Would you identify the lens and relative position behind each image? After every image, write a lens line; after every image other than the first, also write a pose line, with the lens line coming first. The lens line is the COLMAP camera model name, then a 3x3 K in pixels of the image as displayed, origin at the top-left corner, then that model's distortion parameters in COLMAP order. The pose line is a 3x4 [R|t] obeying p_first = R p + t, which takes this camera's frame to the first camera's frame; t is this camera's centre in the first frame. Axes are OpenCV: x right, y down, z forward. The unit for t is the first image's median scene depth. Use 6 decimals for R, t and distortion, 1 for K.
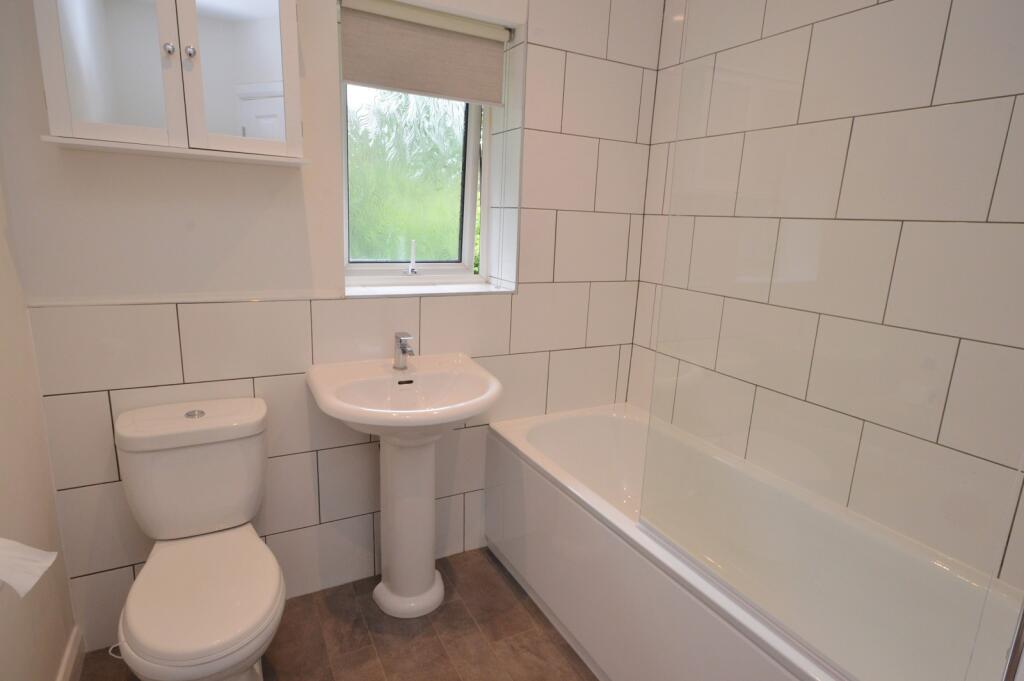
lens RADIAL K [[558.9, 0, 512.0], [0, 558.9, 340.5], [0, 0, 1]] dist [-0.000964, -0.000098]
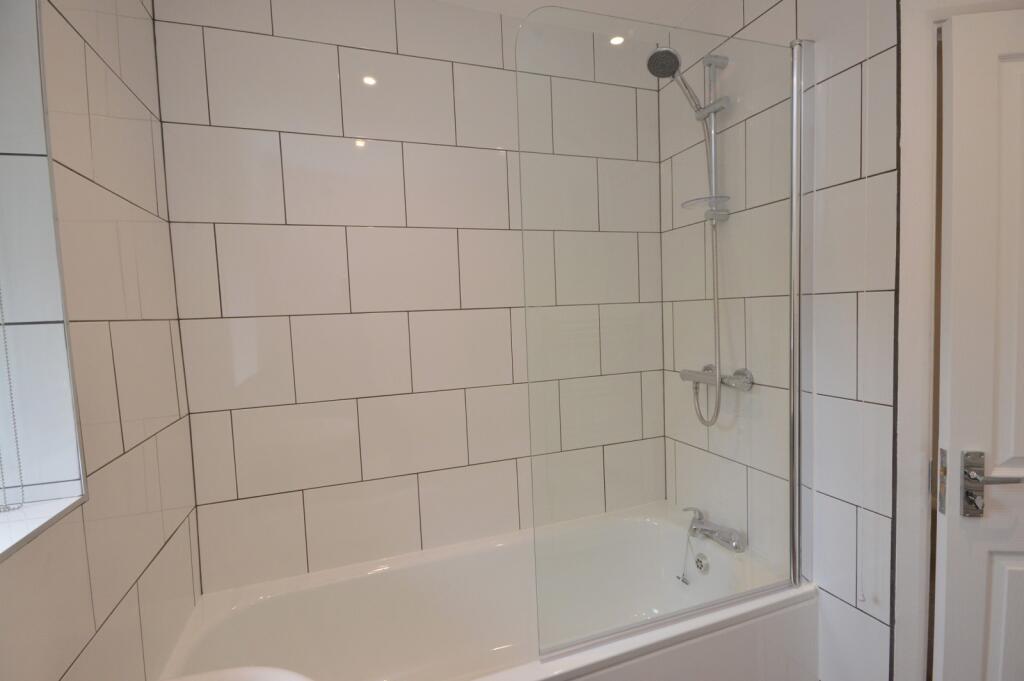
lens RADIAL K [[477.2, 0, 512.7], [0, 477.2, 345.6], [0, 0, 1]] dist [0.000377, 0.000251]
pose [[0.148913, -0.119723, 0.981576, -0.427166], [0.267206, 0.960588, 0.076625, -0.194097], [-0.952064, 0.250873, 0.175035, 0.763400]]
